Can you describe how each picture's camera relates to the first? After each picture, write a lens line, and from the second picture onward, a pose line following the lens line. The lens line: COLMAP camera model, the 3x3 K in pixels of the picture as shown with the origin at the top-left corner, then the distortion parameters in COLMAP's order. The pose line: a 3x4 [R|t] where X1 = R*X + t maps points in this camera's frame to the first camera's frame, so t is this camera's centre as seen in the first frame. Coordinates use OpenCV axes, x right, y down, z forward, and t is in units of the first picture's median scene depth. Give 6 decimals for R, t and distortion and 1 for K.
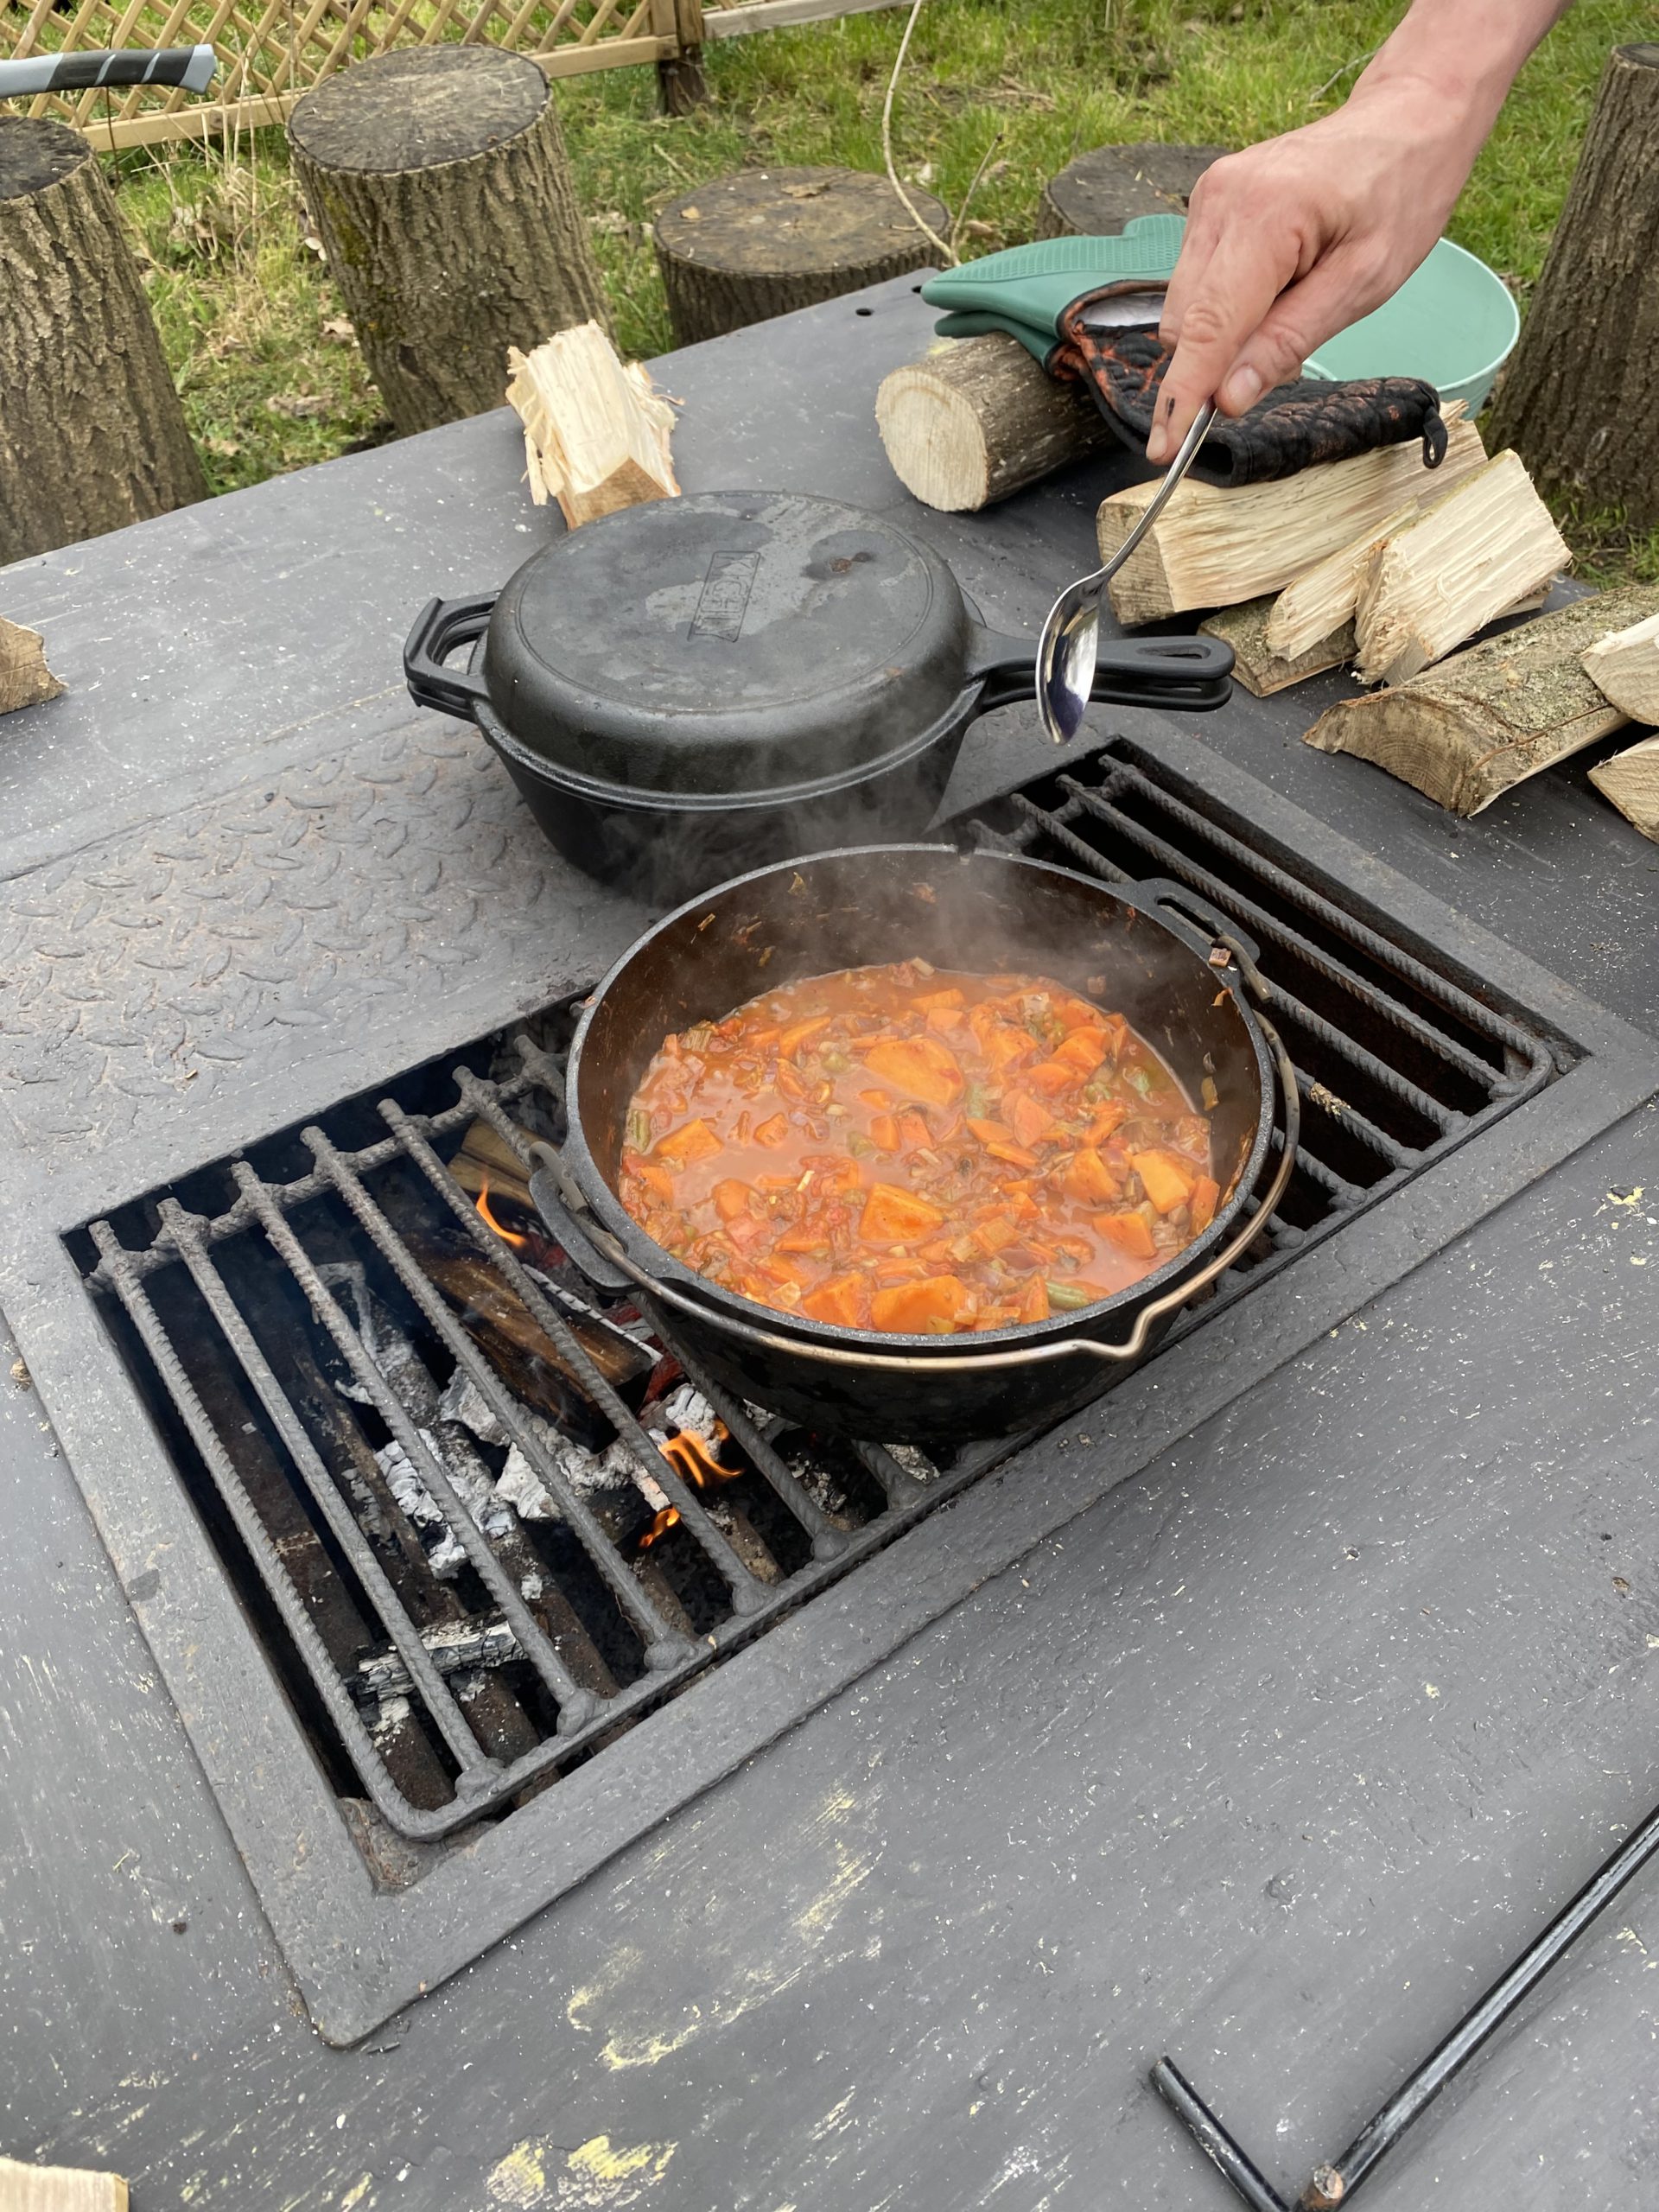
lens RADIAL K [[1632.3, 0, 804.0], [0, 1632.3, 1106.0], [0, 0, 1]] dist [-0.007059, 0.004177]
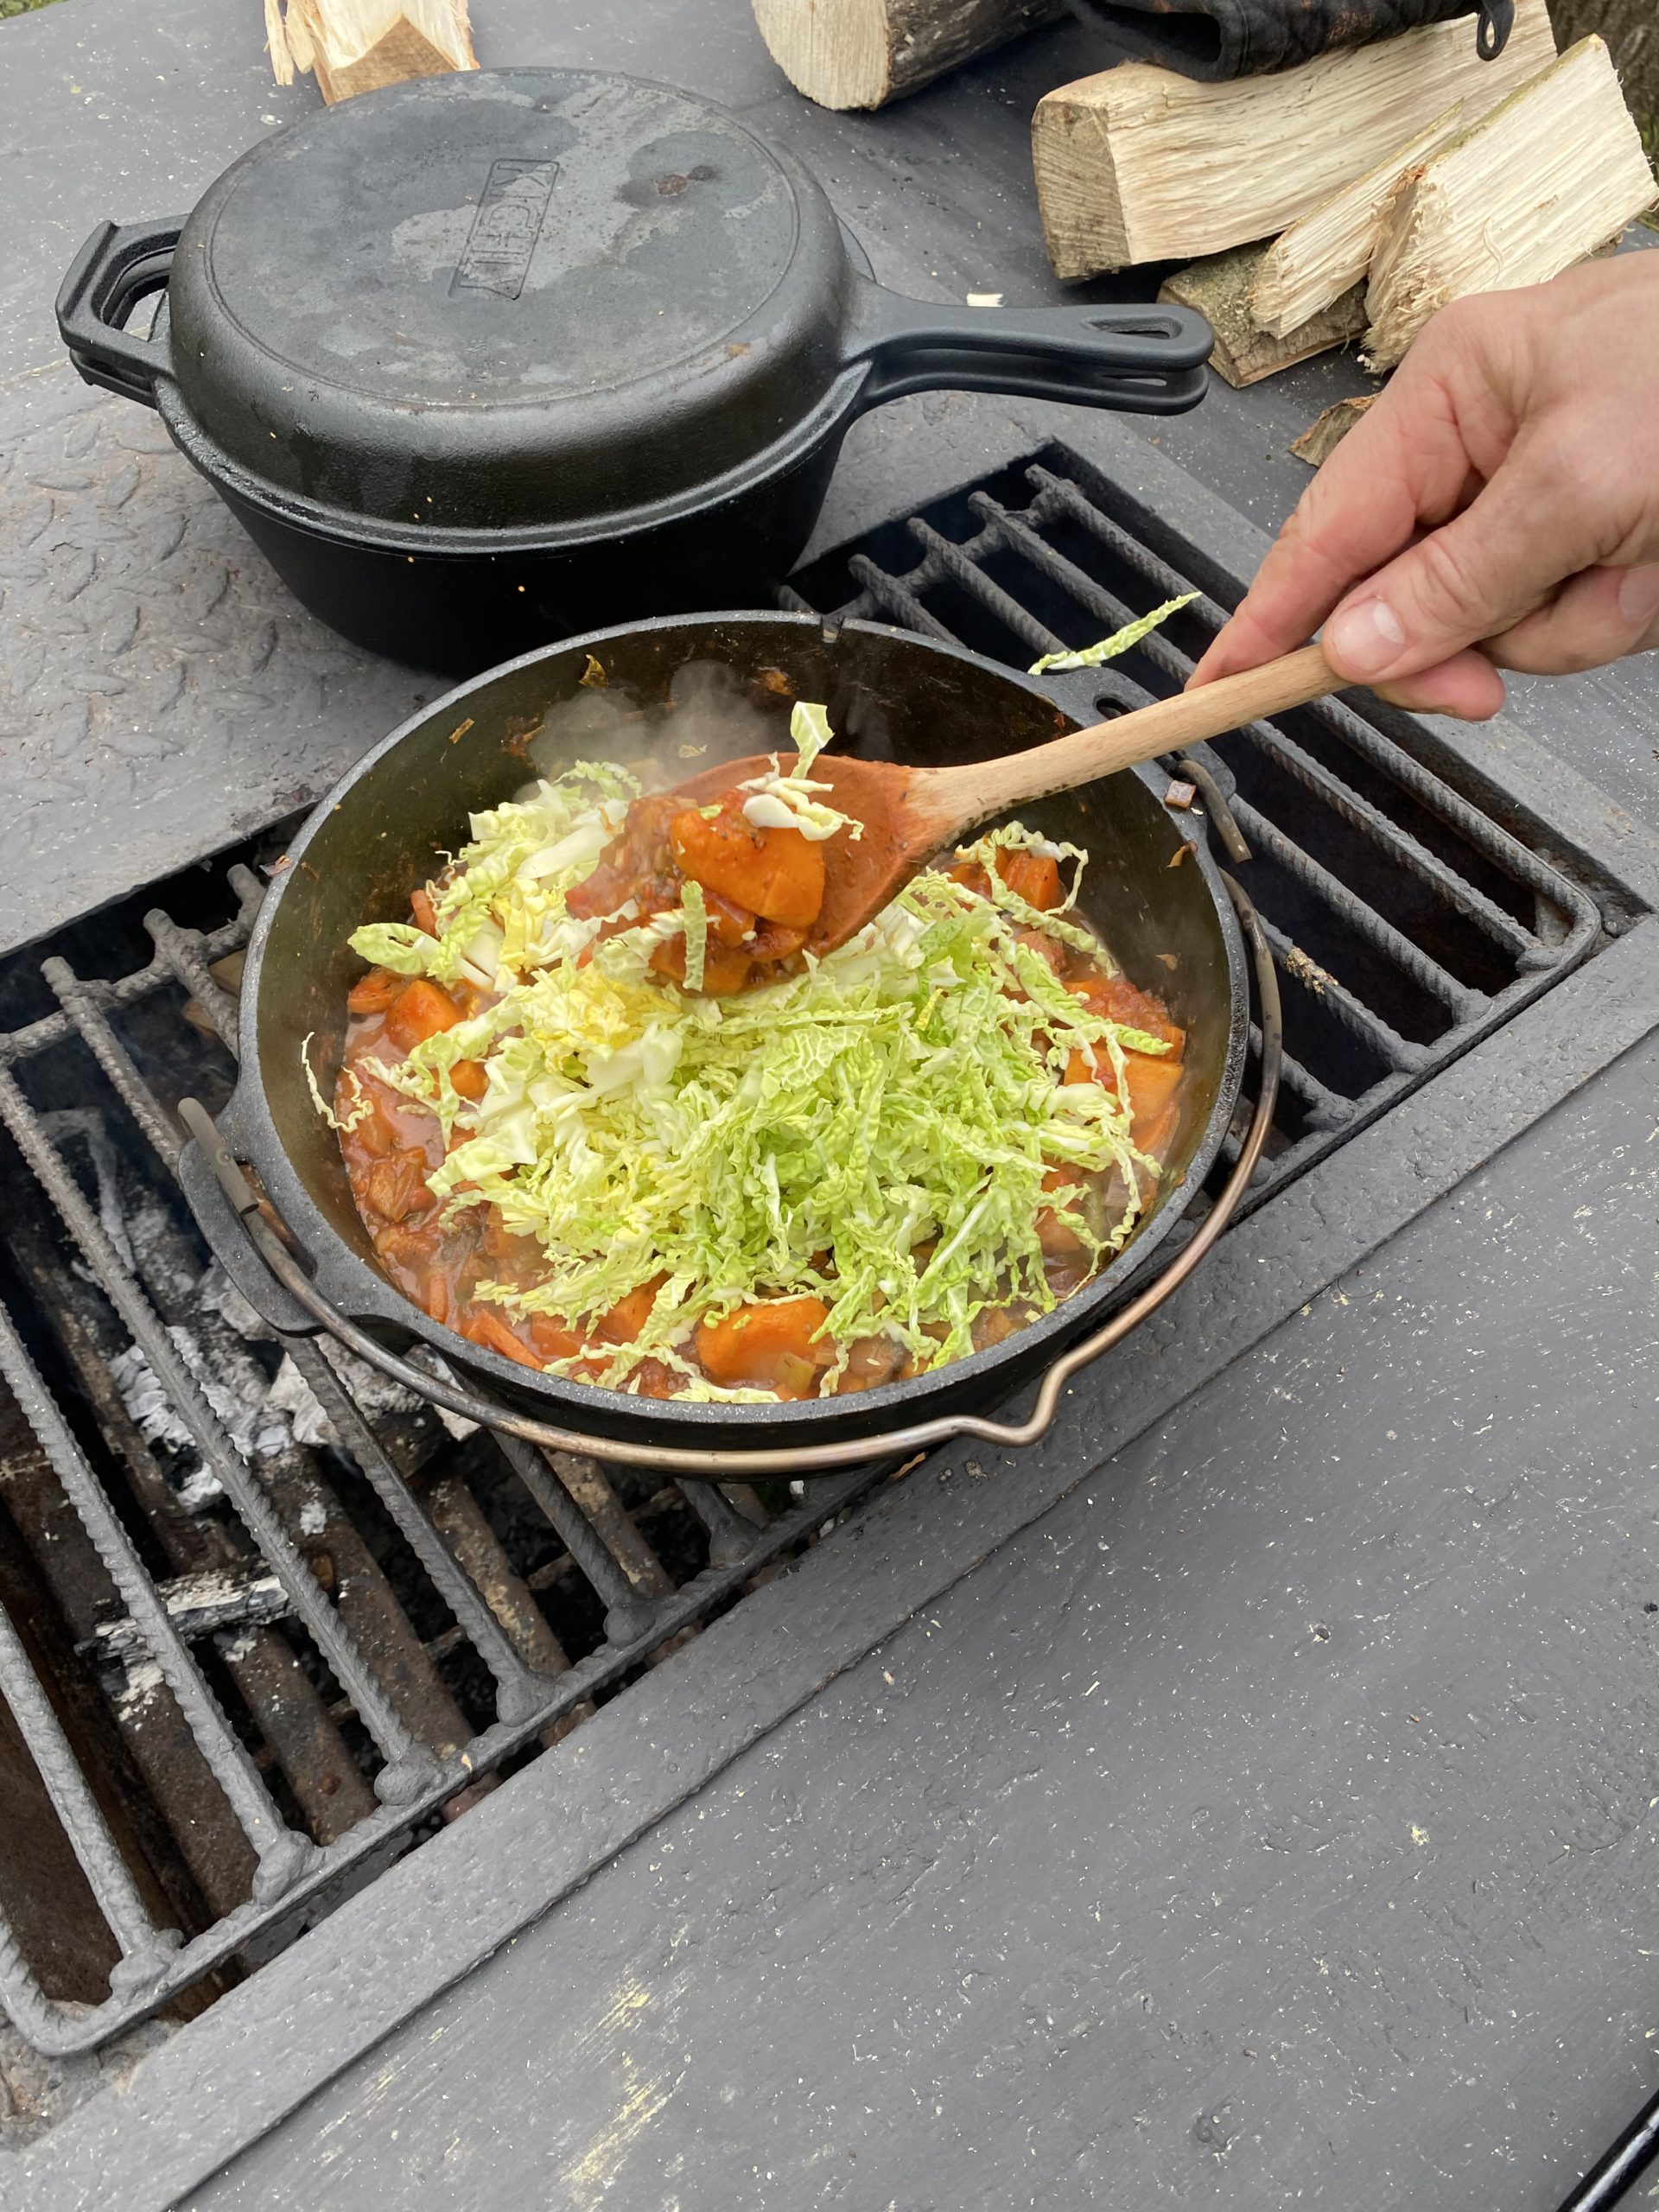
lens RADIAL K [[1632.3, 0, 804.0], [0, 1632.3, 1106.0], [0, 0, 1]] dist [-0.007059, 0.004177]
pose [[0.998637, -0.004133, 0.052035, 0.042208], [-0.006077, 0.980873, 0.194554, -0.077886], [-0.051844, -0.194605, 0.979511, 0.228050]]
